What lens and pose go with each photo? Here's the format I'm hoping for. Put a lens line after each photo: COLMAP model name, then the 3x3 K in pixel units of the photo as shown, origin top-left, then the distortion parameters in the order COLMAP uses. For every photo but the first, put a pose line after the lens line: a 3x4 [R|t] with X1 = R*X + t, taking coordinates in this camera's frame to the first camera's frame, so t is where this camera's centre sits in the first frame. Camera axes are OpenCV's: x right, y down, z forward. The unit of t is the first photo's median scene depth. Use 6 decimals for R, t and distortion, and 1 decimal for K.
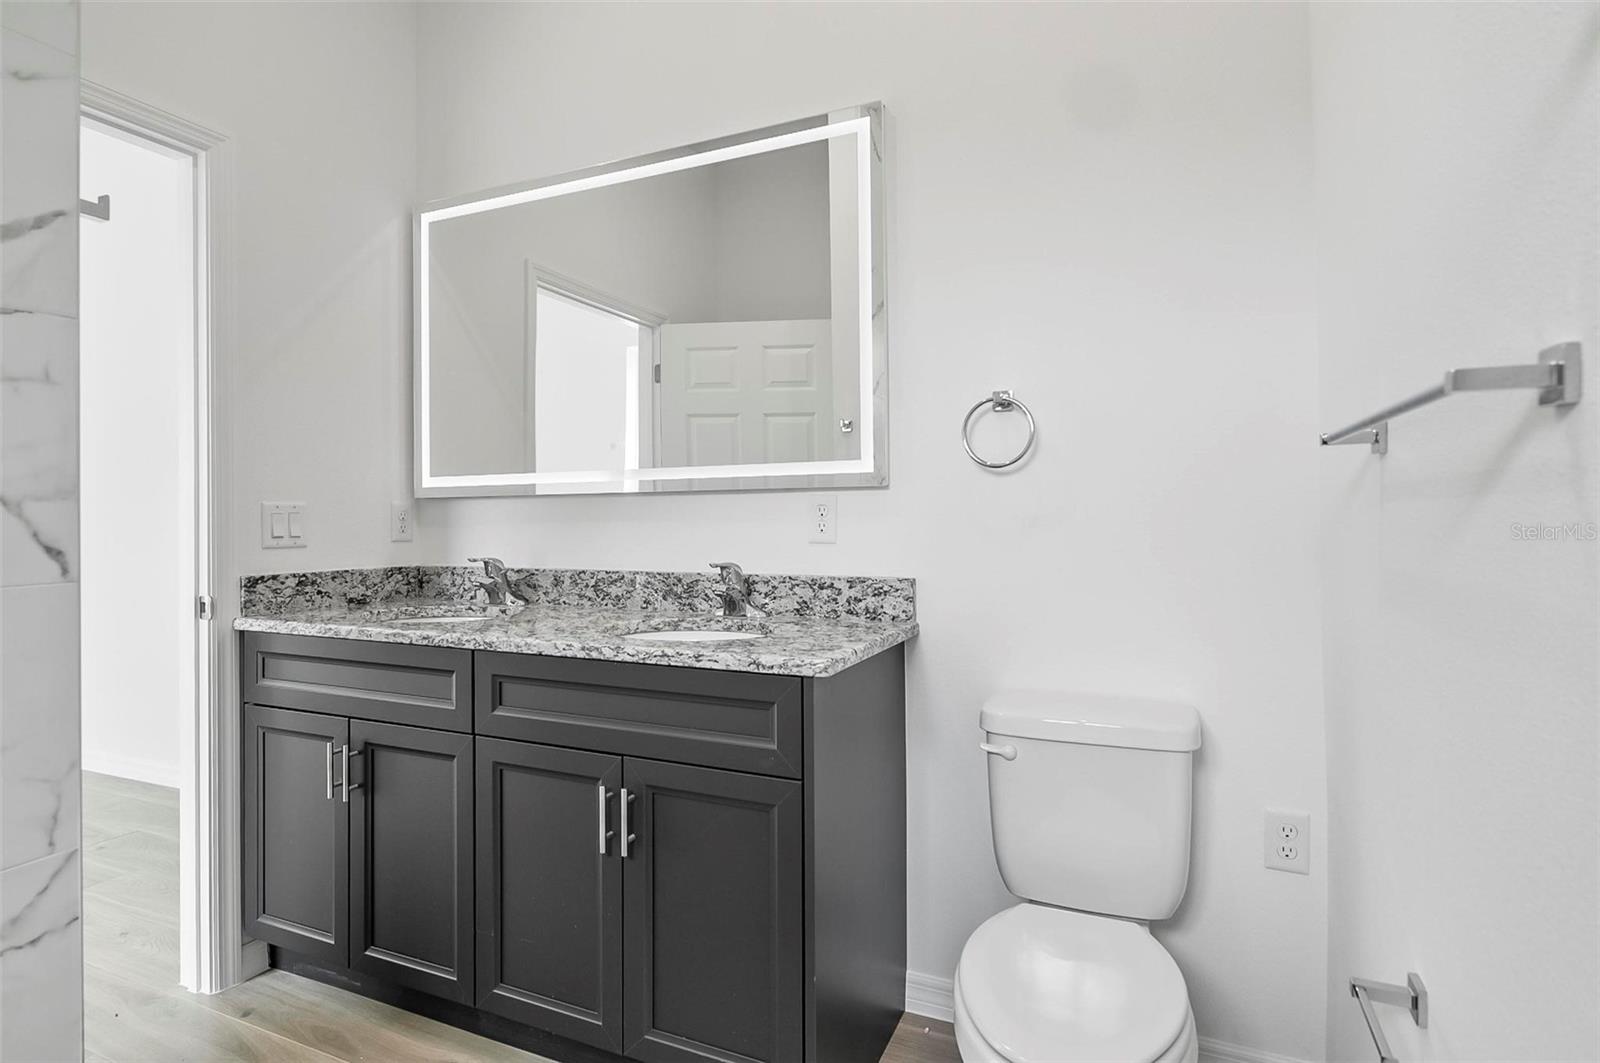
lens RADIAL K [[812.9, 0, 802.5], [0, 812.9, 508.9], [0, 0, 1]] dist [-0.002509, 0.000071]
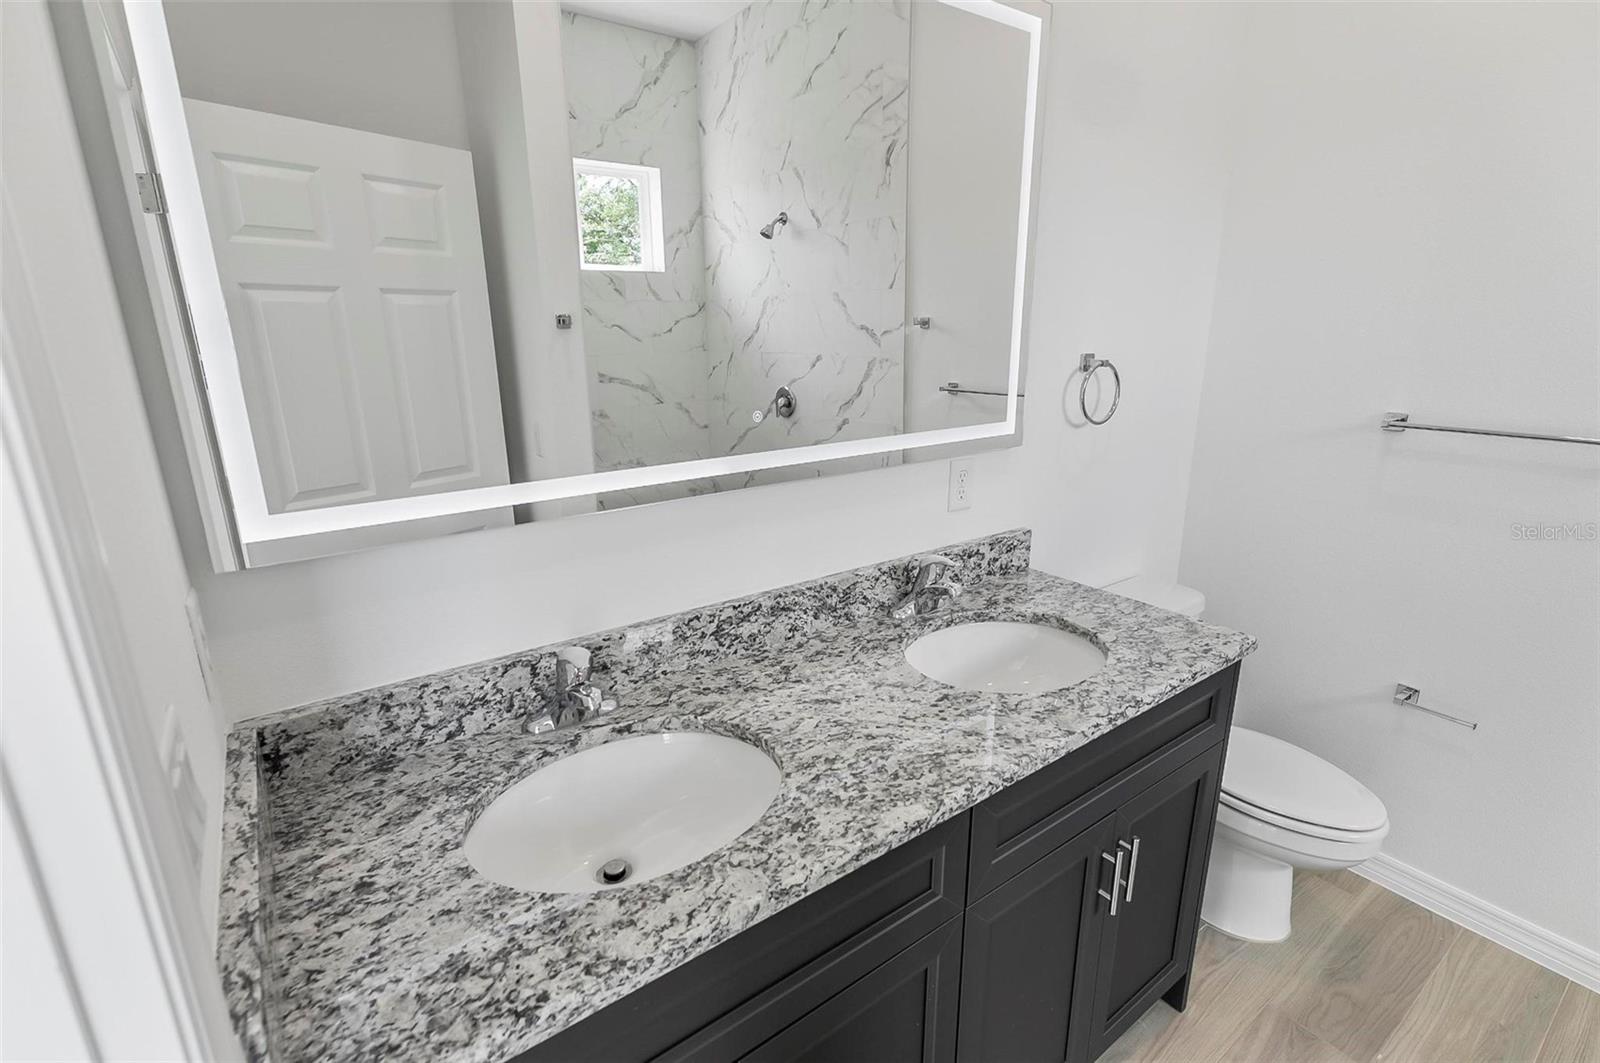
lens RADIAL K [[734.7, 0, 802.9], [0, 734.7, 524.1], [0, 0, 1]] dist [0.002624, 0.000963]
pose [[0.502916, -0.219091, 0.836107, -0.727321], [-0.004406, 0.966678, 0.255956, -0.148306], [-0.864324, -0.132409, 0.485193, 0.688691]]
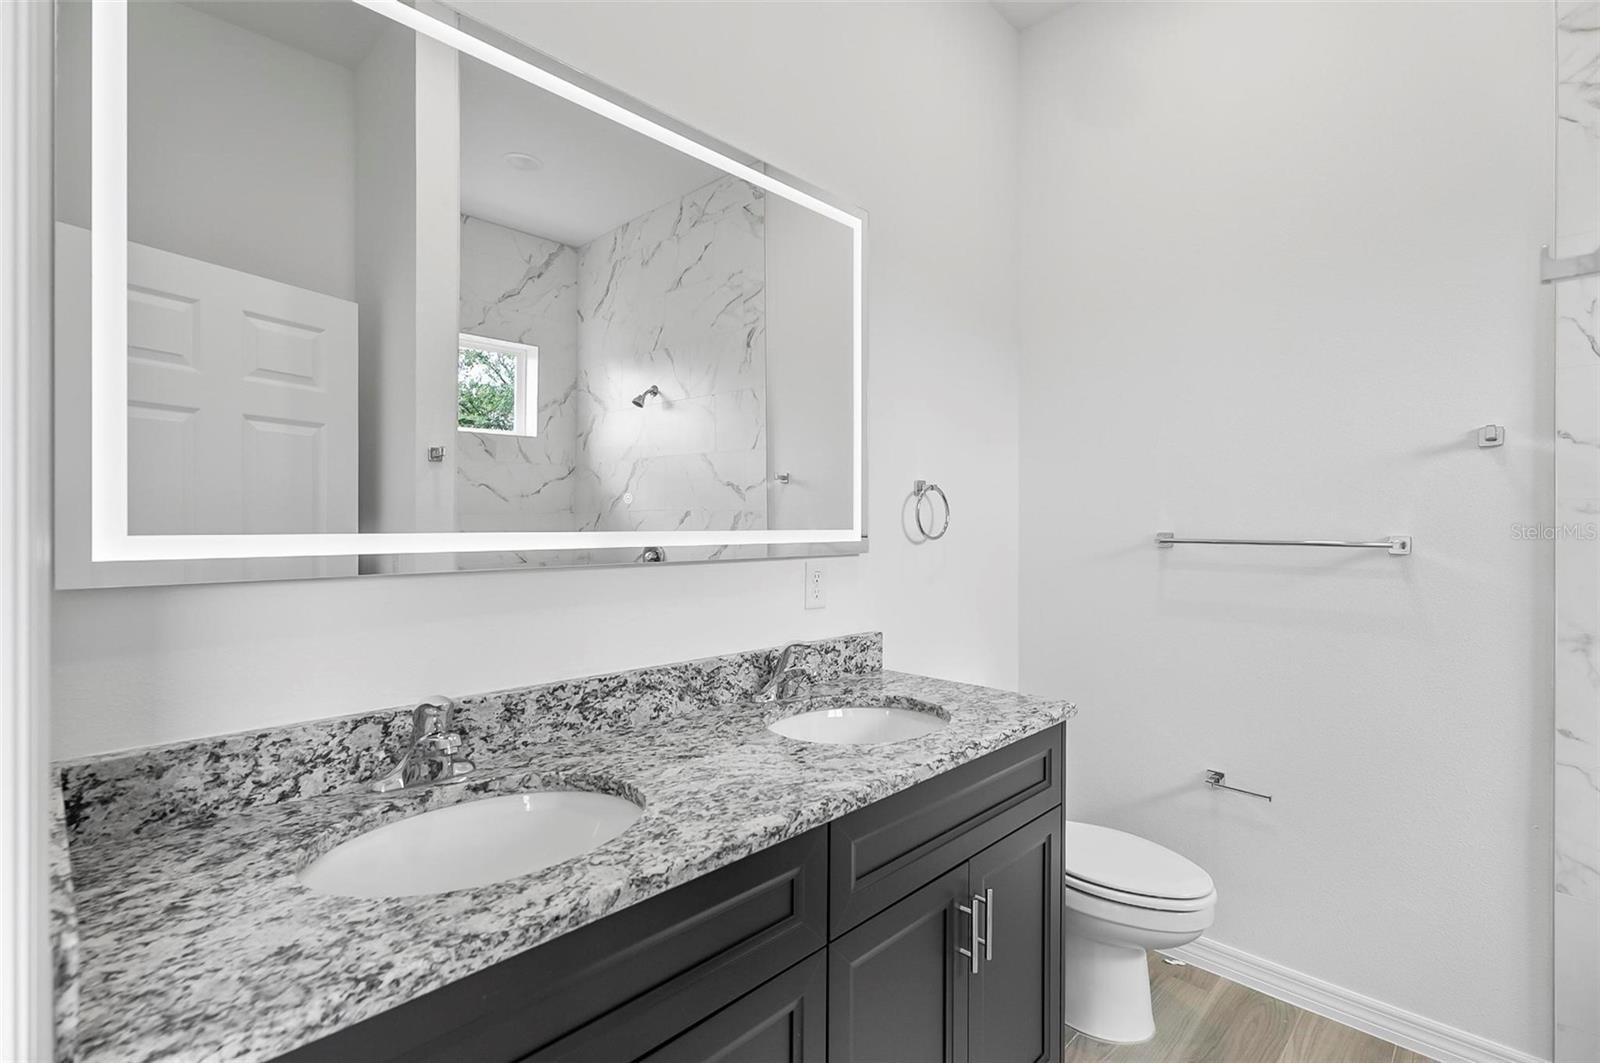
lens RADIAL K [[732.9, 0, 800.7], [0, 732.9, 525.1], [0, 0, 1]] dist [0.012231, -0.006085]
pose [[0.345820, 0.009390, 0.938254, -0.790165], [-0.015297, 0.999873, -0.004368, -0.054785], [-0.938176, -0.012842, 0.345920, 0.649595]]
